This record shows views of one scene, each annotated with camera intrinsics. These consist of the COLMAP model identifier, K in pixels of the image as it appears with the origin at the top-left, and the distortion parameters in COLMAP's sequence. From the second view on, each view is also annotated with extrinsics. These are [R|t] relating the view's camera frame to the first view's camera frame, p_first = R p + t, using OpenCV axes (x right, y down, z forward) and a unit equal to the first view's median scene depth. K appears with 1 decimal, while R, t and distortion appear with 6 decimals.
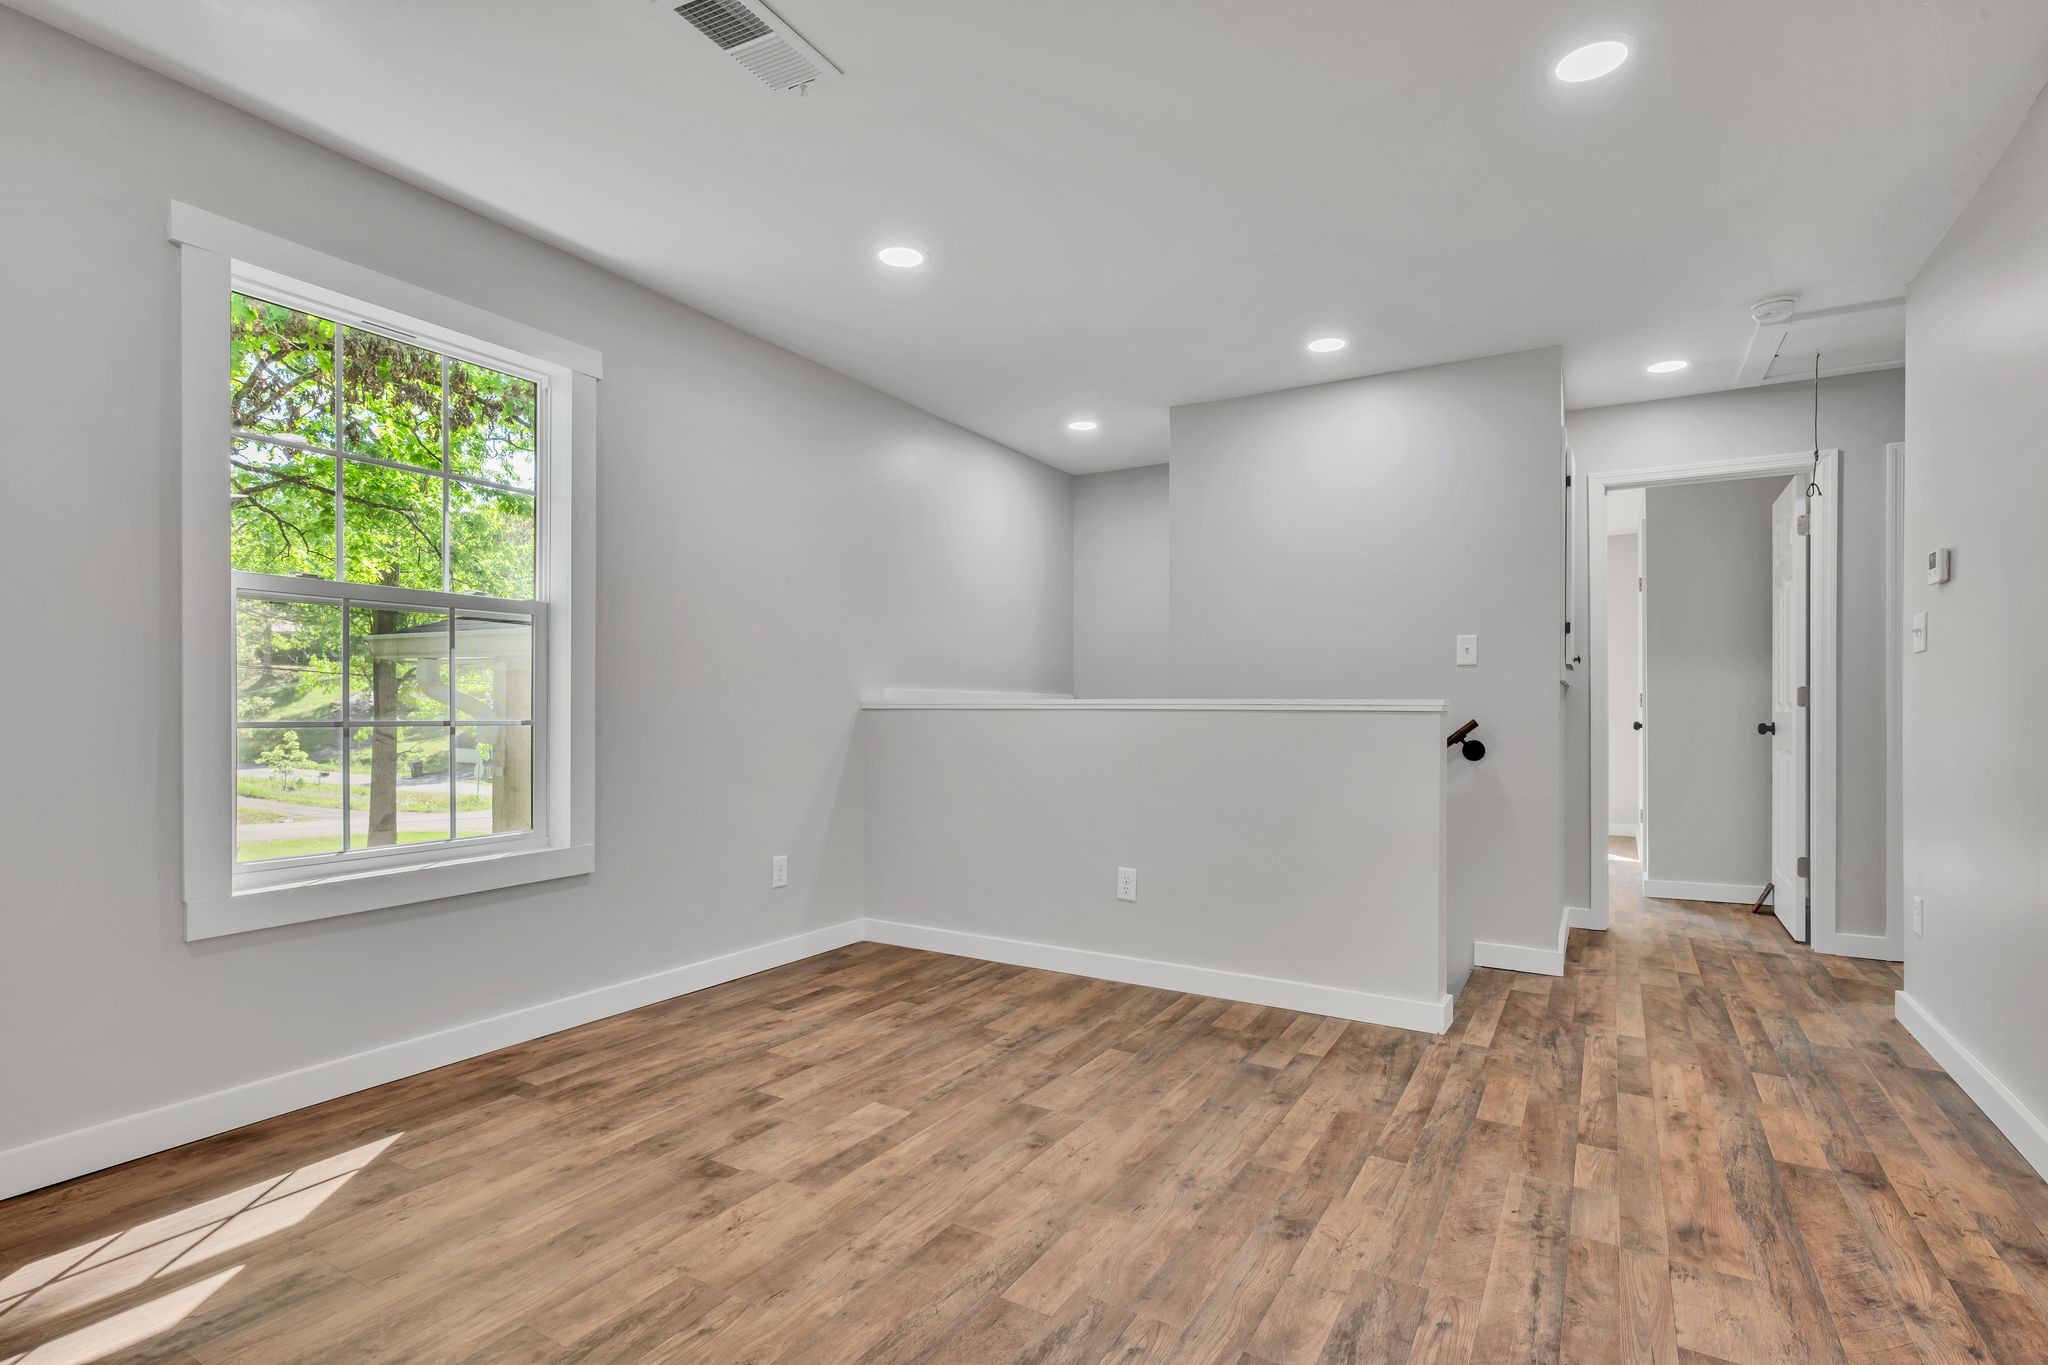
lens RADIAL K [[997.5, 0, 965.2], [0, 997.5, 713.6], [0, 0, 1]] dist [0.000561, 0.000123]
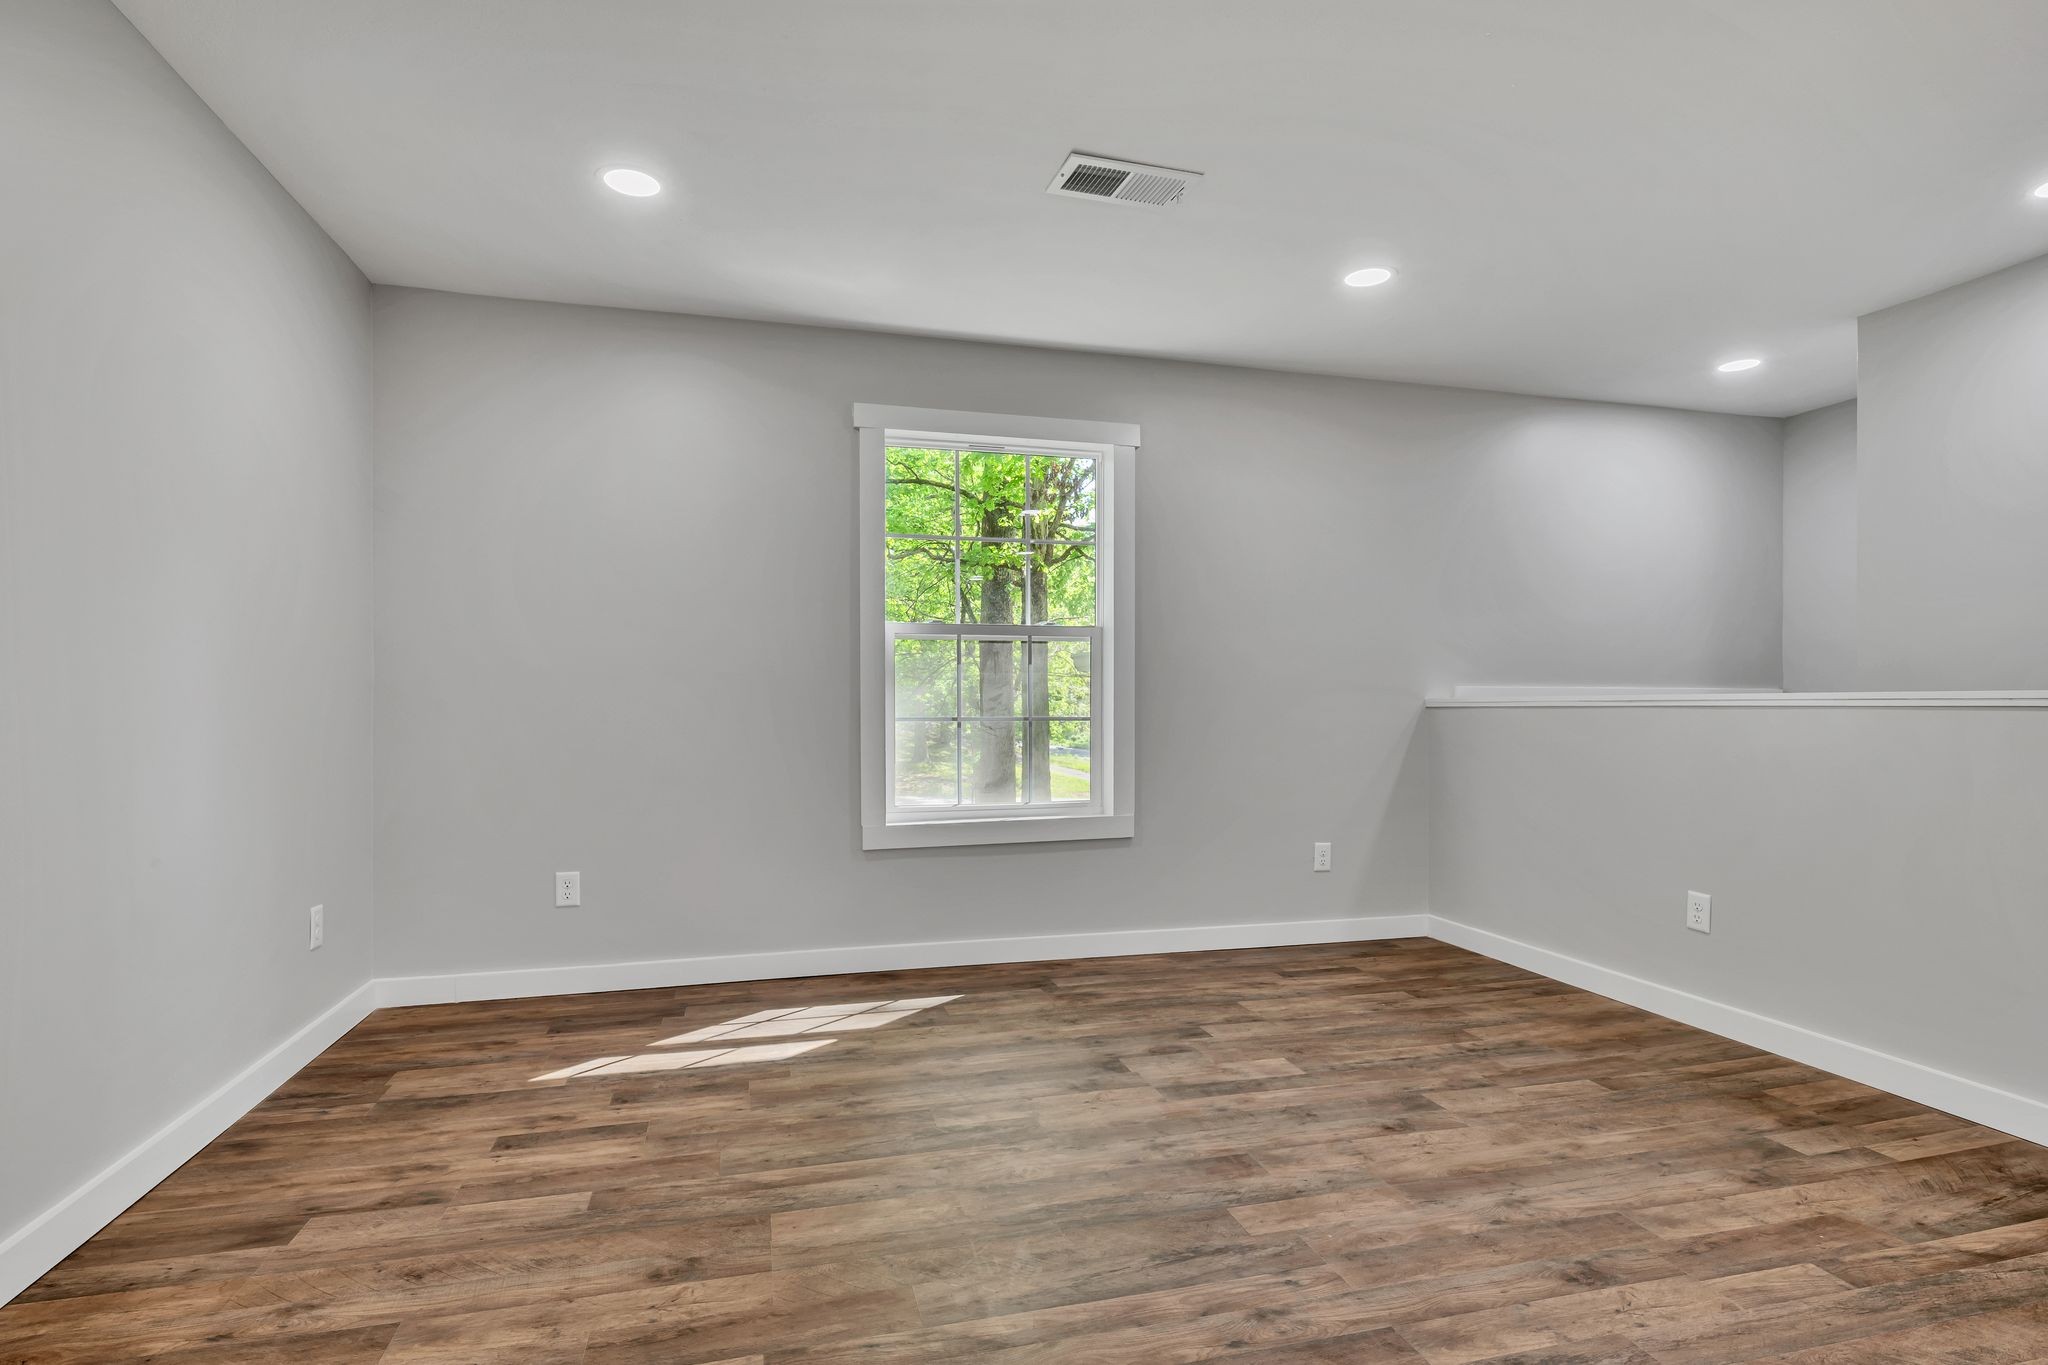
lens RADIAL K [[997.5, 0, 1055.2], [0, 997.5, 716.0], [0, 0, 1]] dist [0.000561, 0.000123]
pose [[0.734715, 0.001492, -0.678375, 0.433651], [0.000373, 0.999997, 0.002603, 0.001755], [0.678376, -0.002165, 0.734712, 0.002707]]
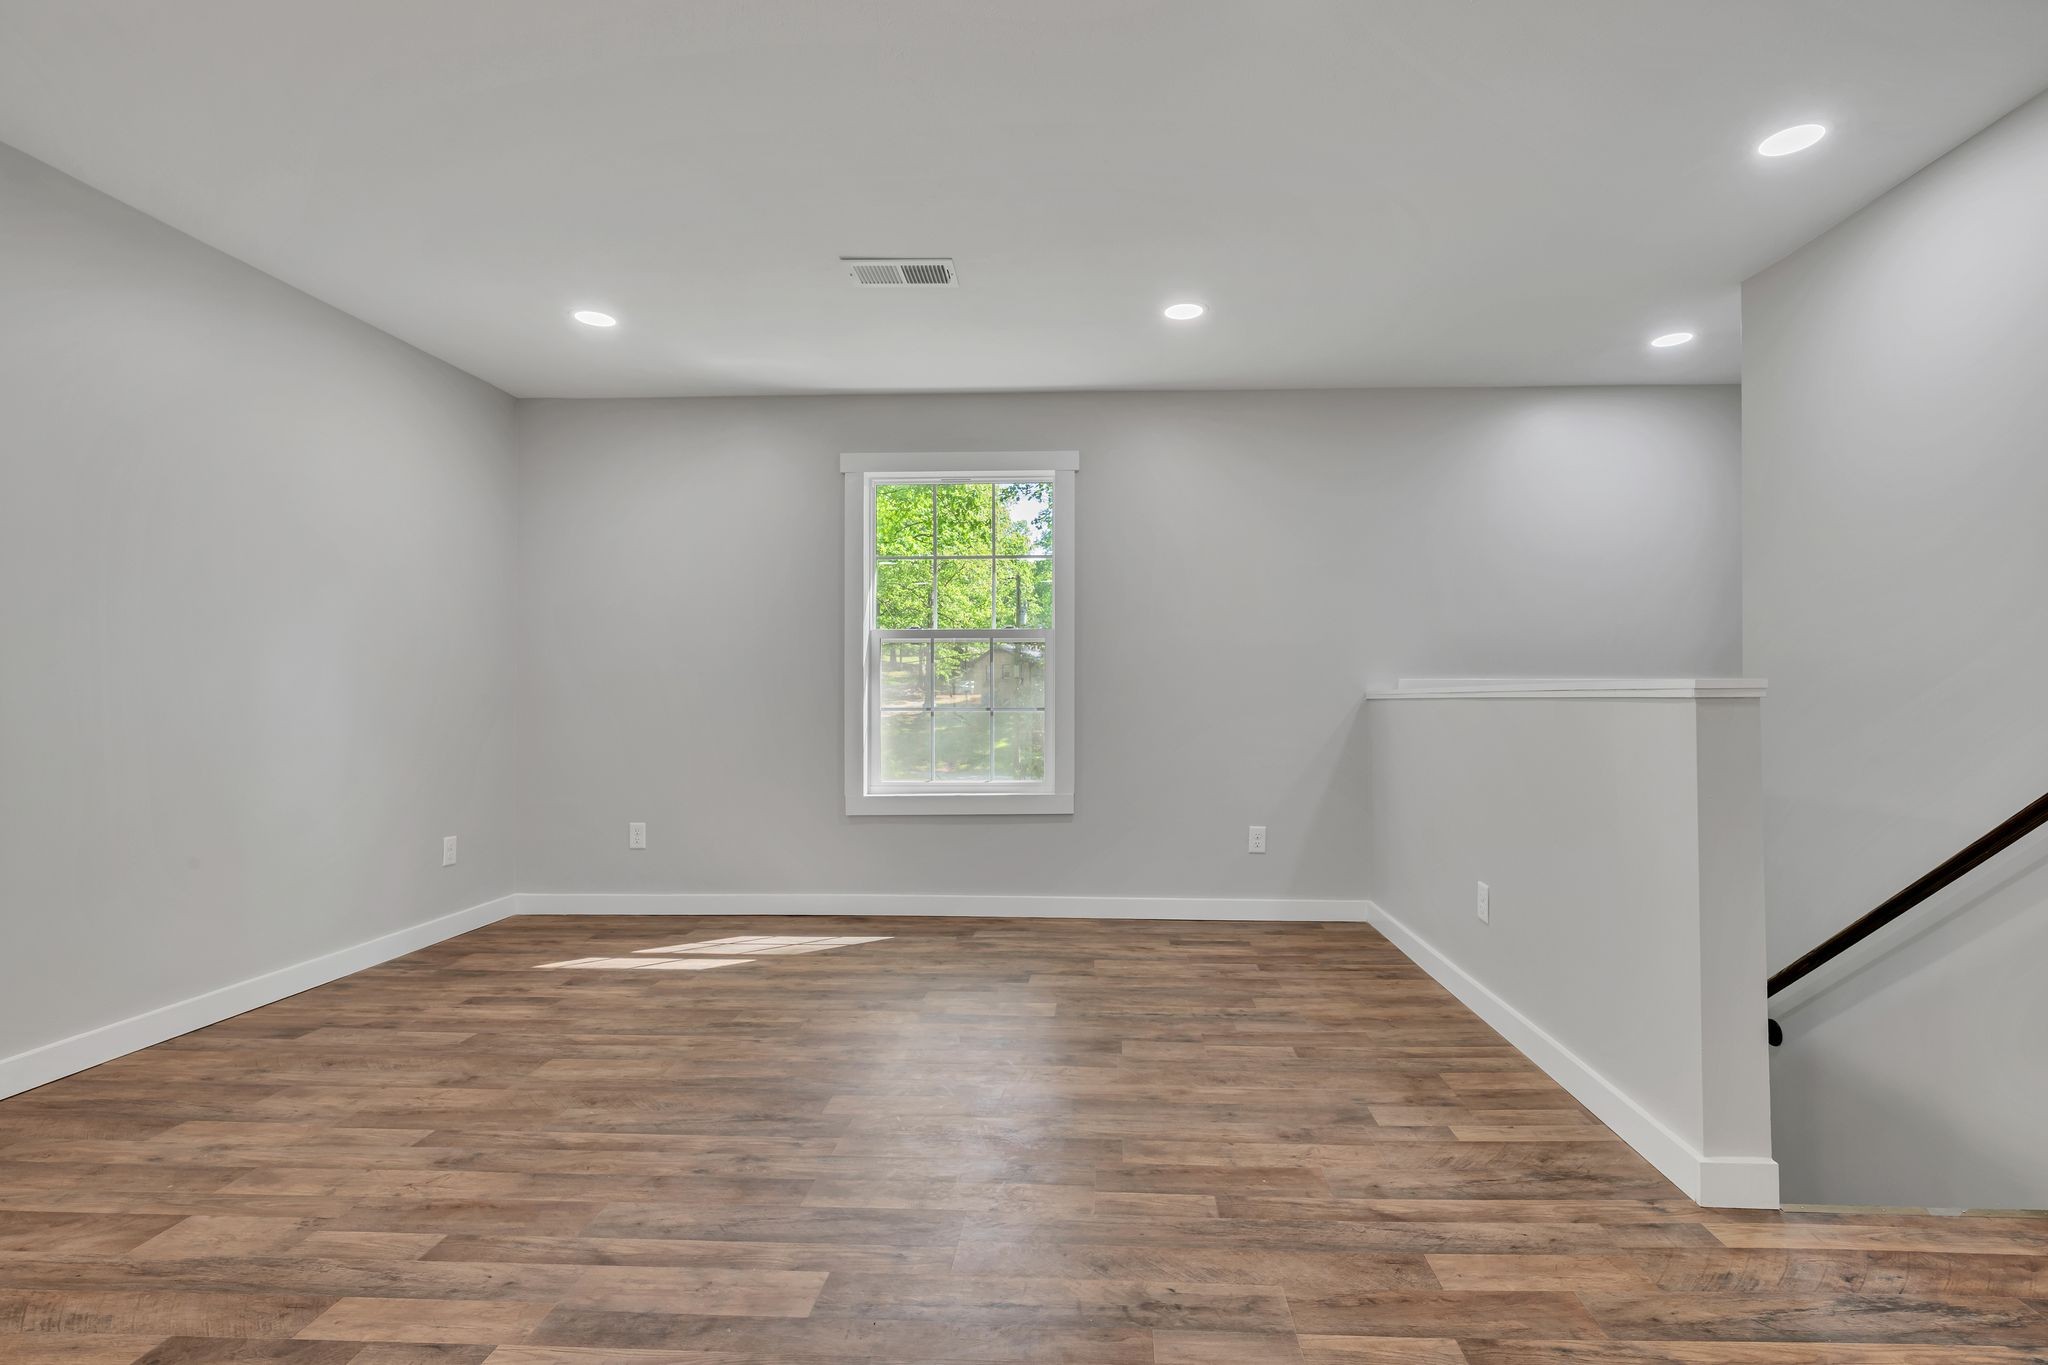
lens RADIAL K [[998.8, 0, 1200.5], [0, 998.8, 698.0], [0, 0, 1]] dist [-0.000103, 0.000064]
pose [[0.495239, -0.005696, -0.868738, 1.017195], [-0.001742, 0.999970, -0.007550, 0.002655], [0.868755, 0.005252, 0.495214, 0.468279]]
